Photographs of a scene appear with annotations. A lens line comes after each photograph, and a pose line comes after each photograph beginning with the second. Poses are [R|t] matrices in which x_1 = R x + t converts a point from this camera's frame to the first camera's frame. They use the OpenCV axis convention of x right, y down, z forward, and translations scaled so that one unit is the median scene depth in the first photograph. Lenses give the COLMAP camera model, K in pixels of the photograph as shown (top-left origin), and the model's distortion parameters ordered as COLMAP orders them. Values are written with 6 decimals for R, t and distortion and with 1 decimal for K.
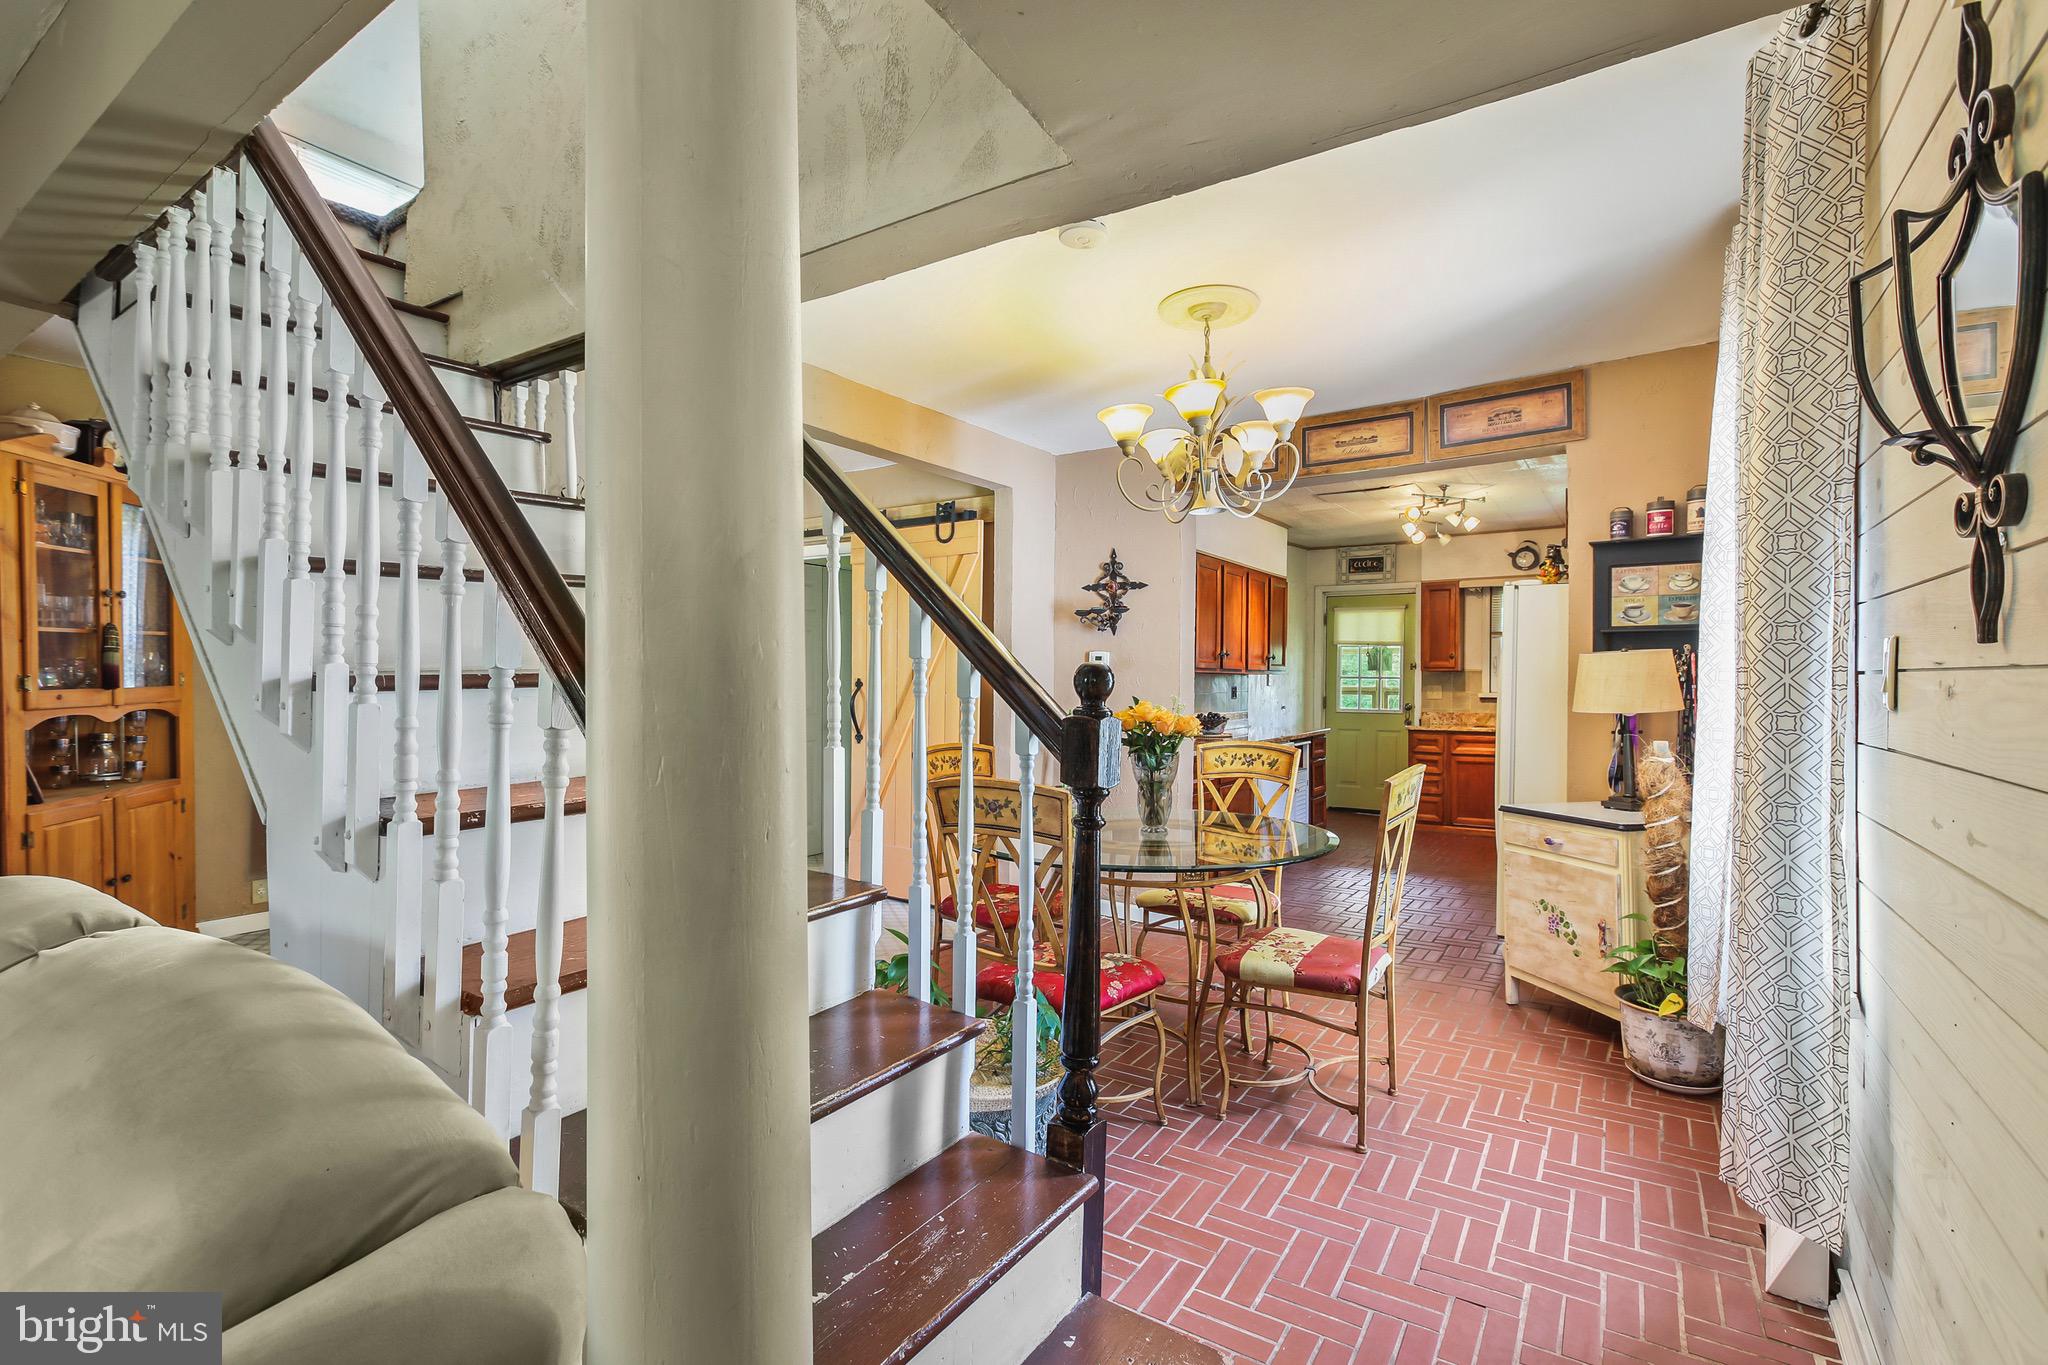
lens RADIAL K [[931.8, 0, 1035.2], [0, 931.8, 674.9], [0, 0, 1]] dist [0.001729, 0.000245]
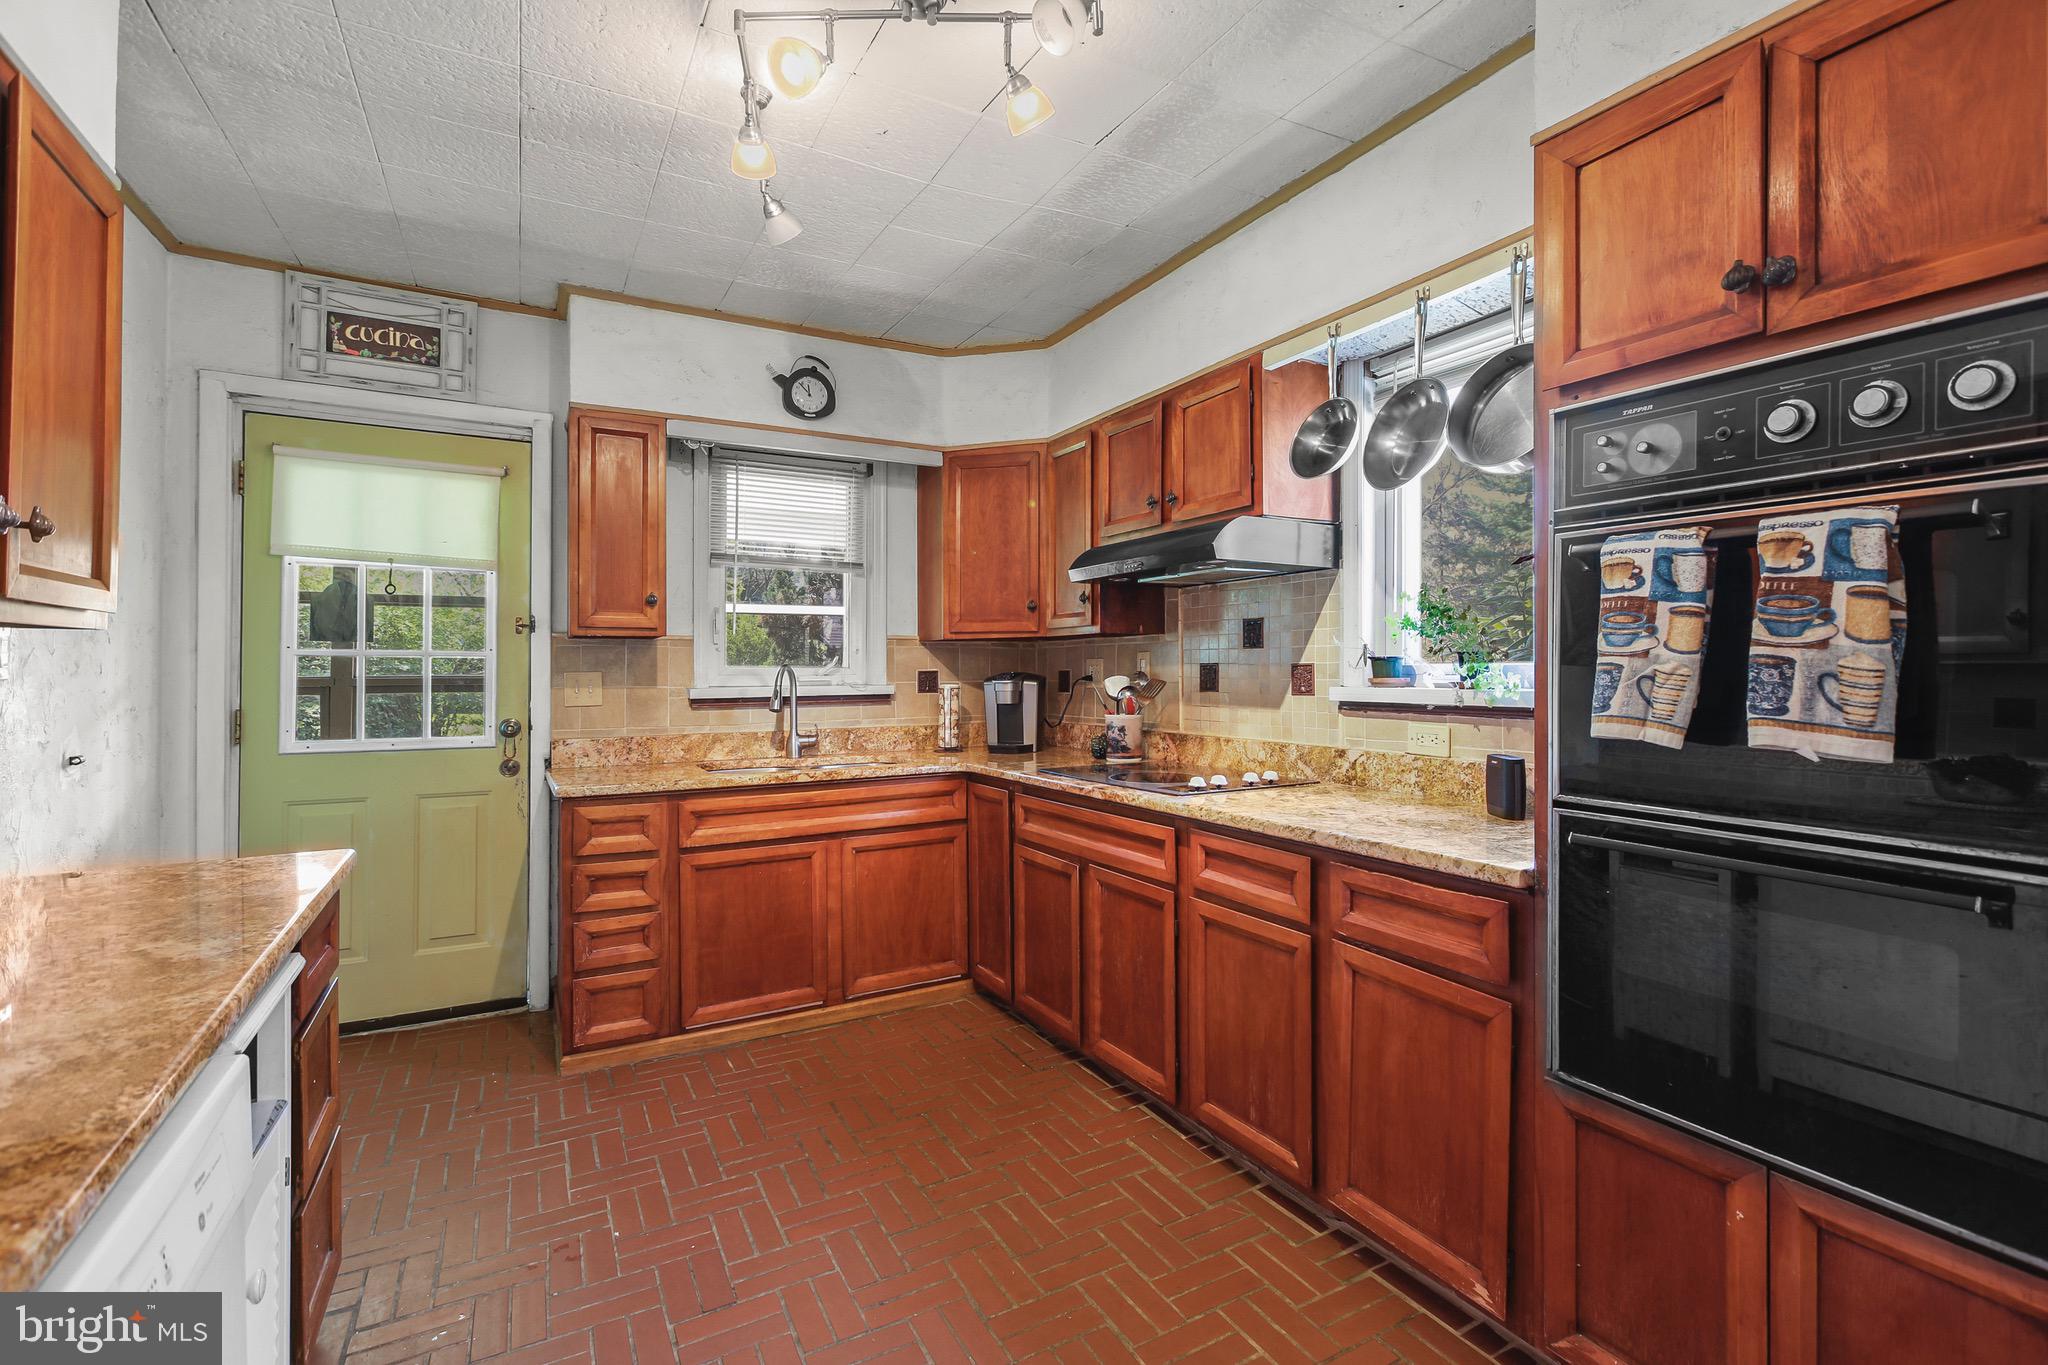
lens RADIAL K [[931.8, 0, 1042.2], [0, 931.8, 663.5], [0, 0, 1]] dist [0.001729, 0.000245]
pose [[0.460009, -0.007475, 0.887883, 0.156926], [-0.002712, 0.999948, 0.009823, 0.002867], [-0.887910, -0.006927, 0.459964, 0.631237]]
